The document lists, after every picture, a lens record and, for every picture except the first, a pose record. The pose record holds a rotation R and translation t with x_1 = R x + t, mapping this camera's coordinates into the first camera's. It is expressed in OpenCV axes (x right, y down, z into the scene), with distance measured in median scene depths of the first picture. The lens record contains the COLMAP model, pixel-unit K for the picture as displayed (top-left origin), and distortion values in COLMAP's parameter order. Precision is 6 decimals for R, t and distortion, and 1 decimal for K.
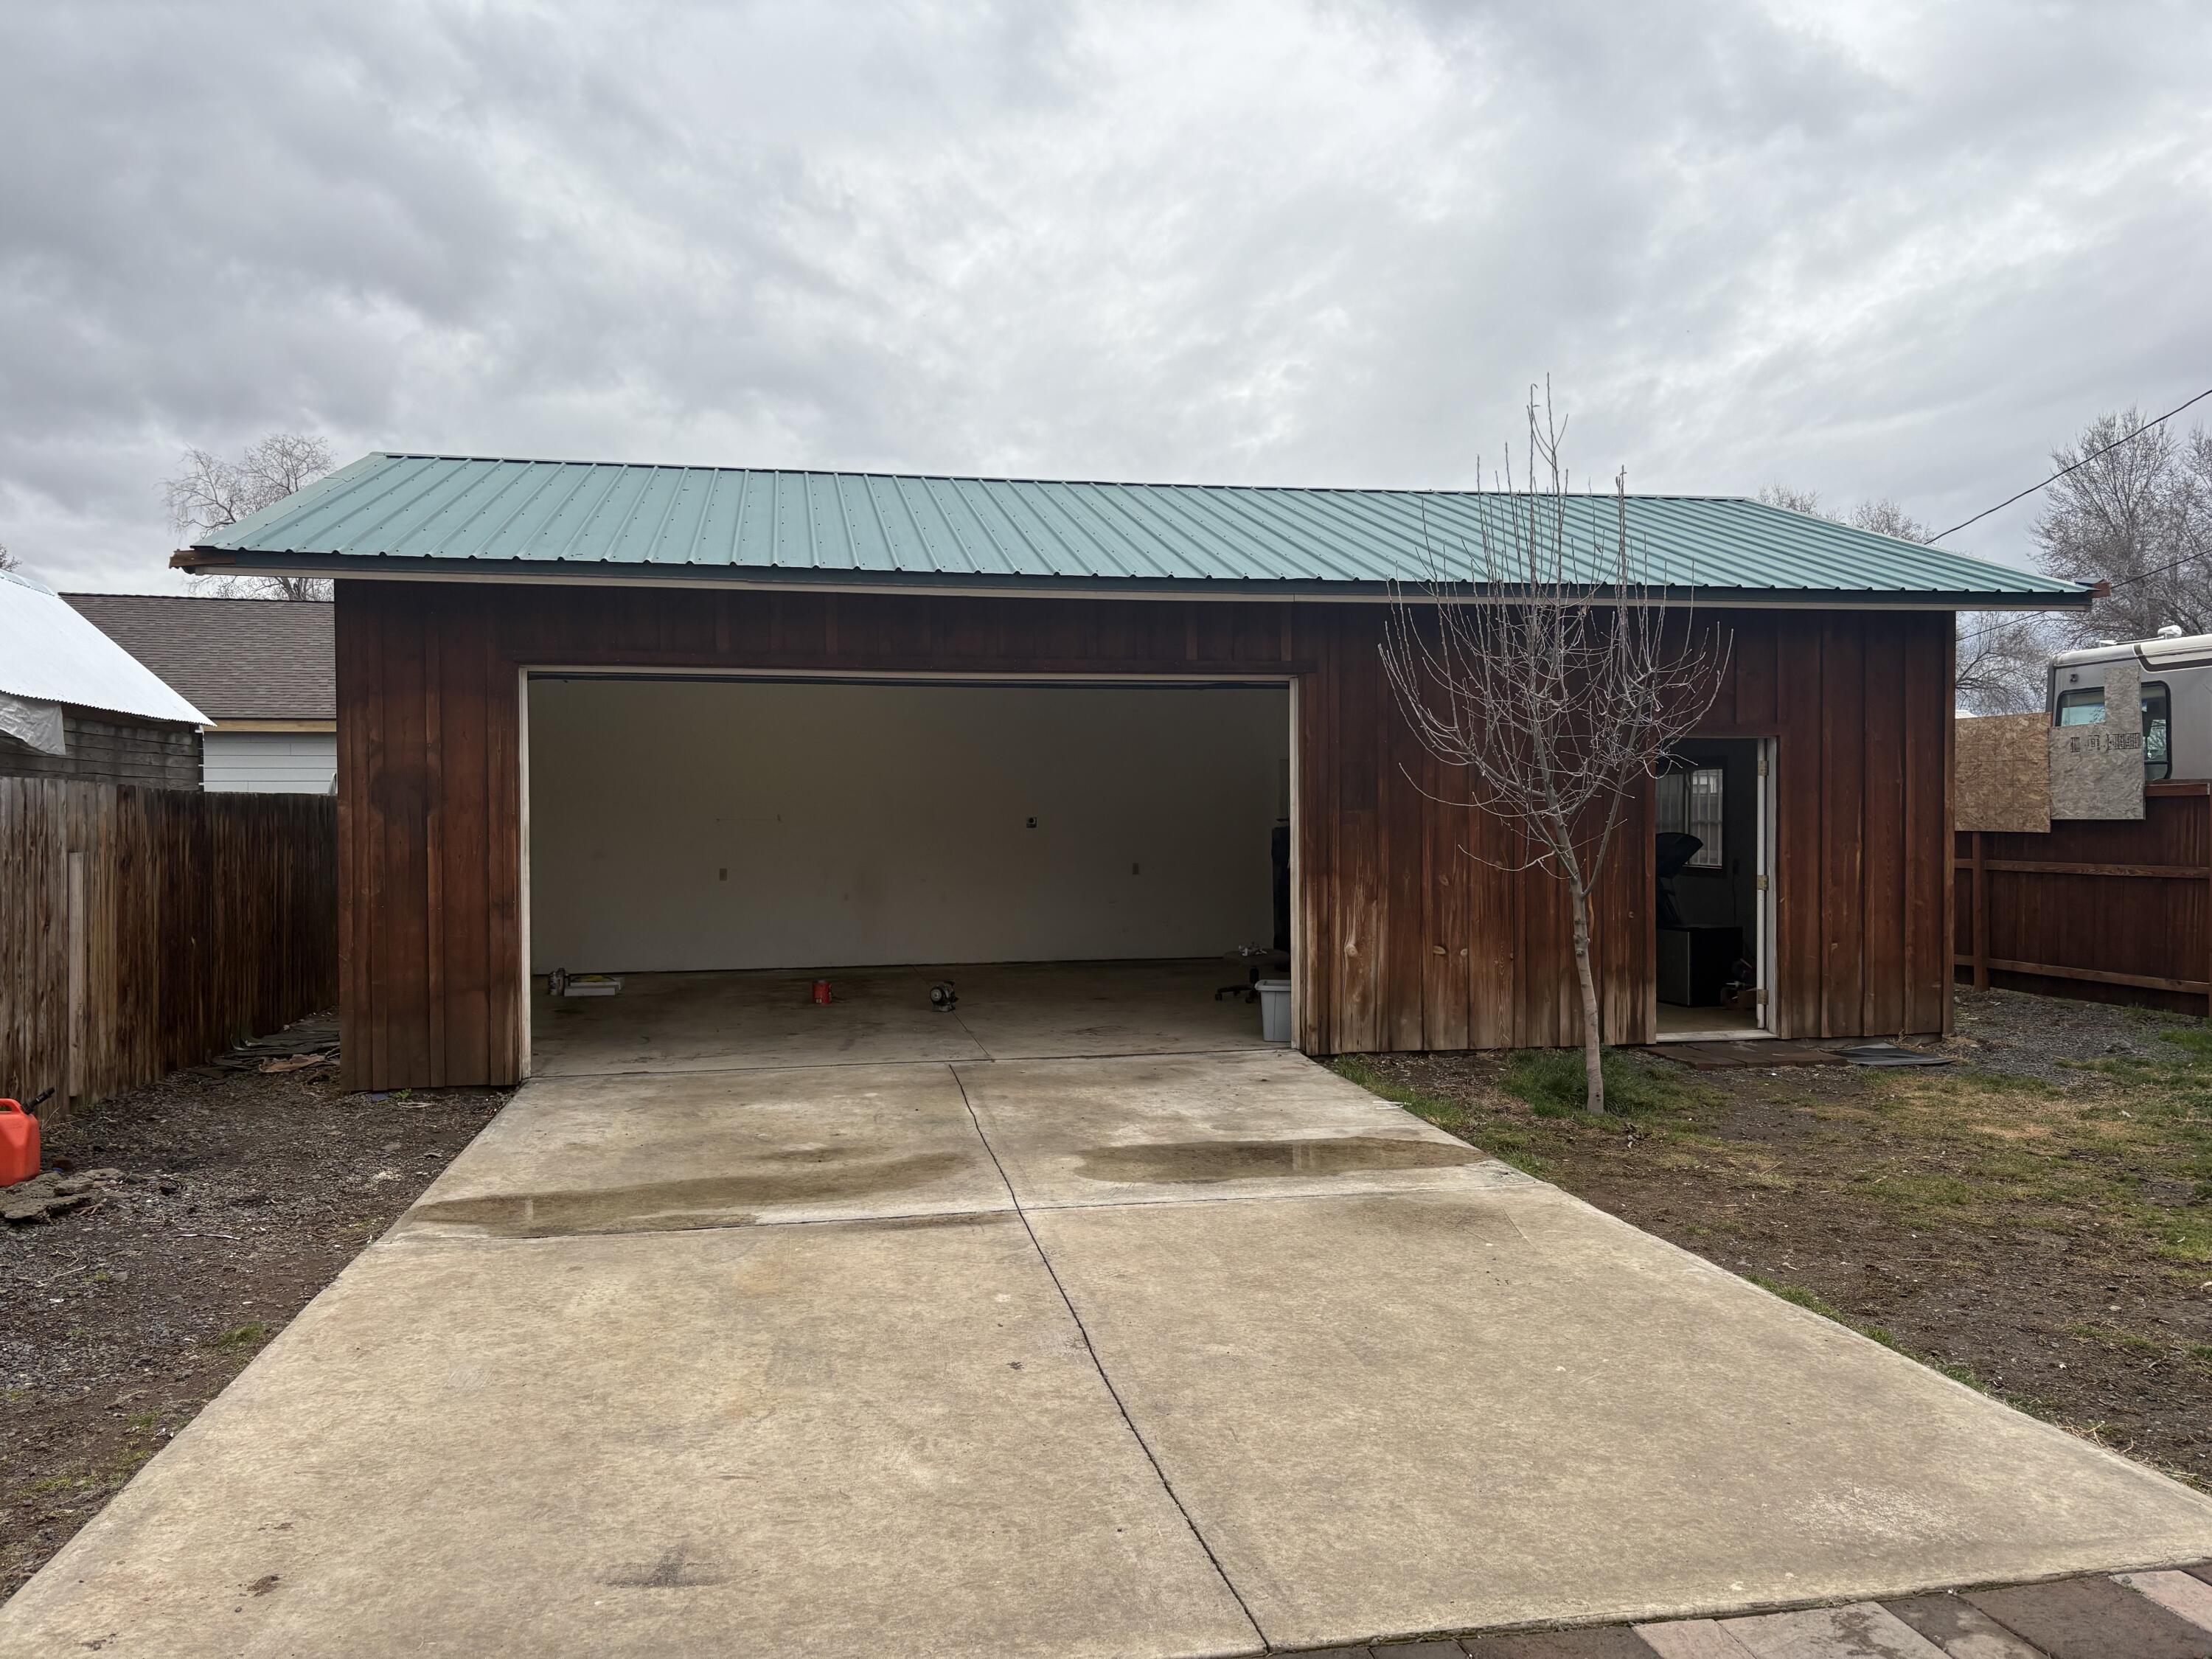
lens RADIAL K [[1674.8, 0, 1106.0], [0, 1674.8, 829.5], [0, 0, 1]] dist [0.013497, 0.008207]
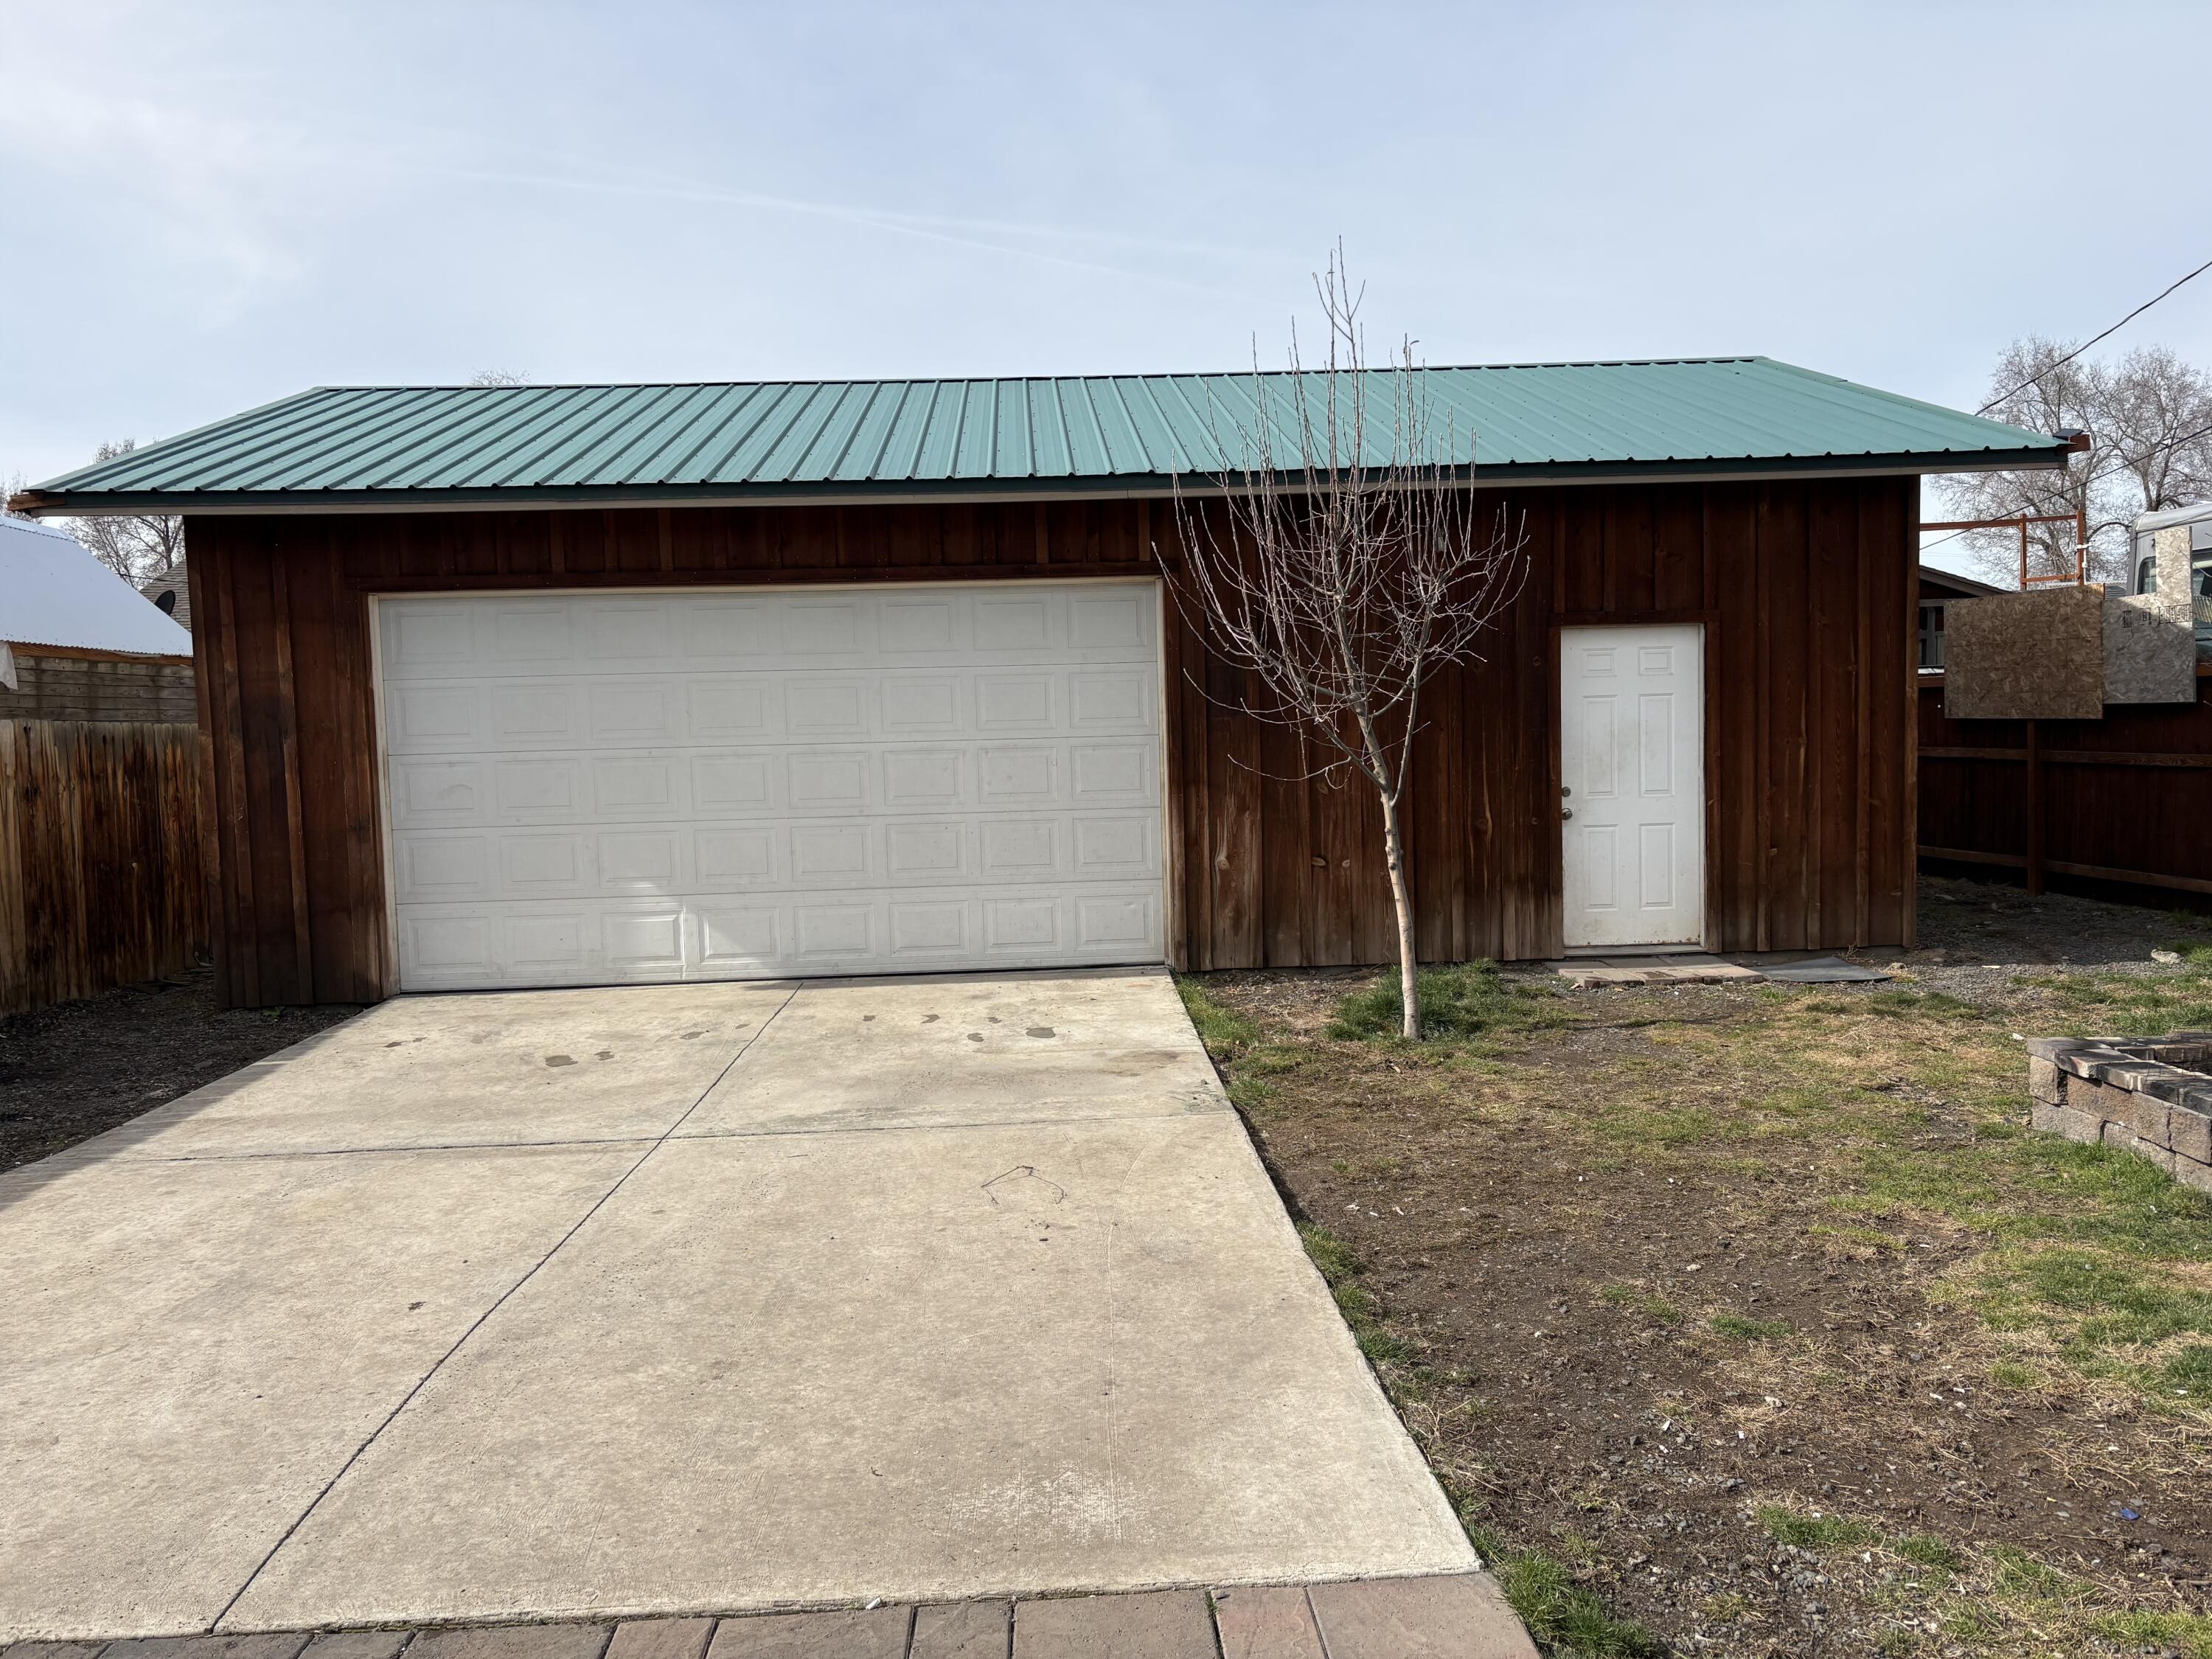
lens RADIAL K [[1674.8, 0, 1106.0], [0, 1674.8, 829.5], [0, 0, 1]] dist [0.013497, 0.008207]
pose [[0.988603, -0.013237, -0.149962, 0.232619], [0.021972, 0.998147, 0.056743, -0.002599], [0.148933, -0.059392, 0.987062, 0.049526]]
